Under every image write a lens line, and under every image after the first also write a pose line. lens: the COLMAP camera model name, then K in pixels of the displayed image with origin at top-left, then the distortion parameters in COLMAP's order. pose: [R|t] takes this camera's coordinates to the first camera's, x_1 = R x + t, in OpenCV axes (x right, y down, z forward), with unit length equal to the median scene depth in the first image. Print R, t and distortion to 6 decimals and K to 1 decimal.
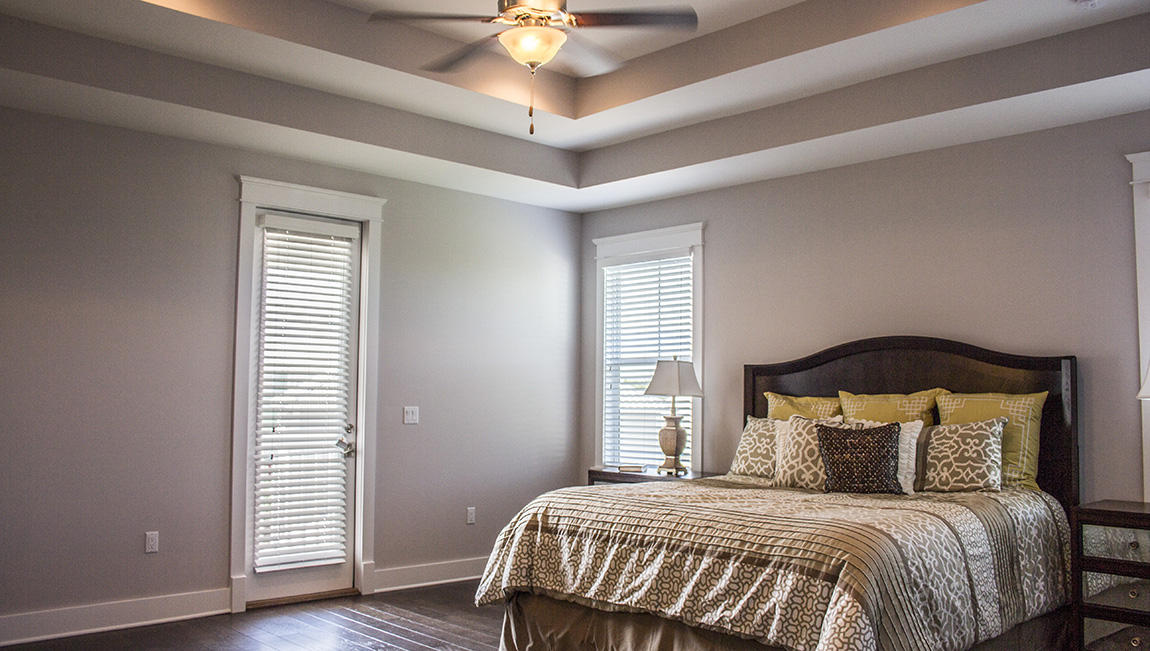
lens RADIAL K [[999.2, 0, 577.1], [0, 999.2, 309.5], [0, 0, 1]] dist [-0.149866, 0.130870]
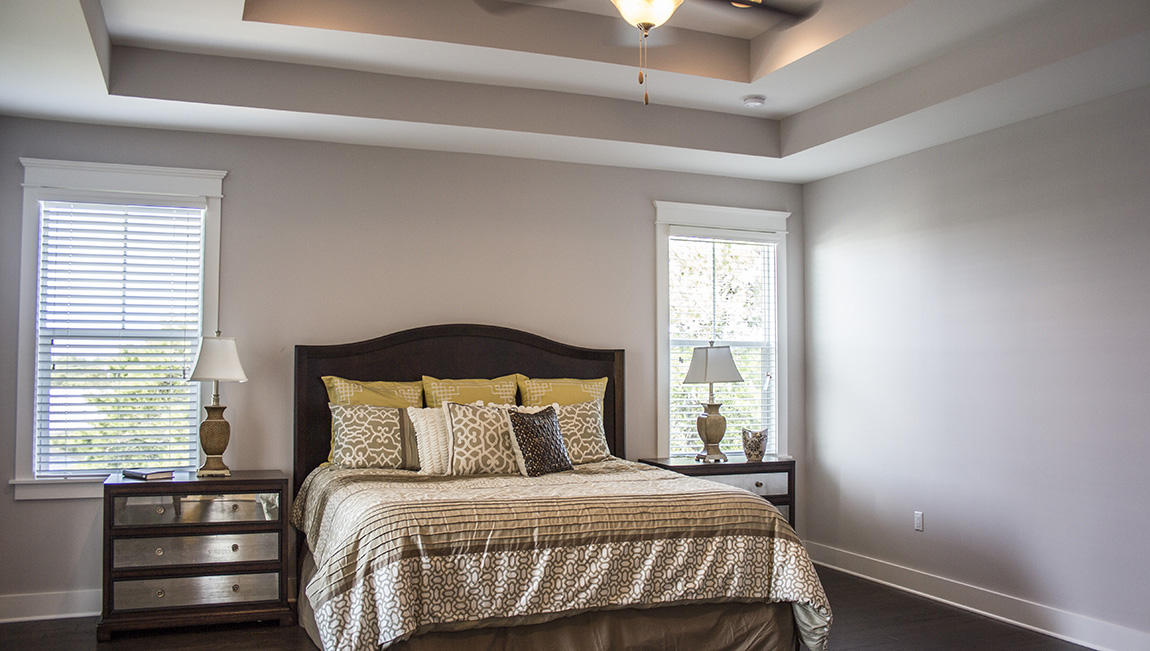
lens RADIAL K [[999.2, 0, 577.1], [0, 999.2, 309.5], [0, 0, 1]] dist [-0.149866, 0.130870]
pose [[0.340064, 0.048314, 0.939160, -0.801371], [-0.084145, 0.996237, -0.020782, 0.029112], [-0.936630, -0.071958, 0.342850, 0.646184]]
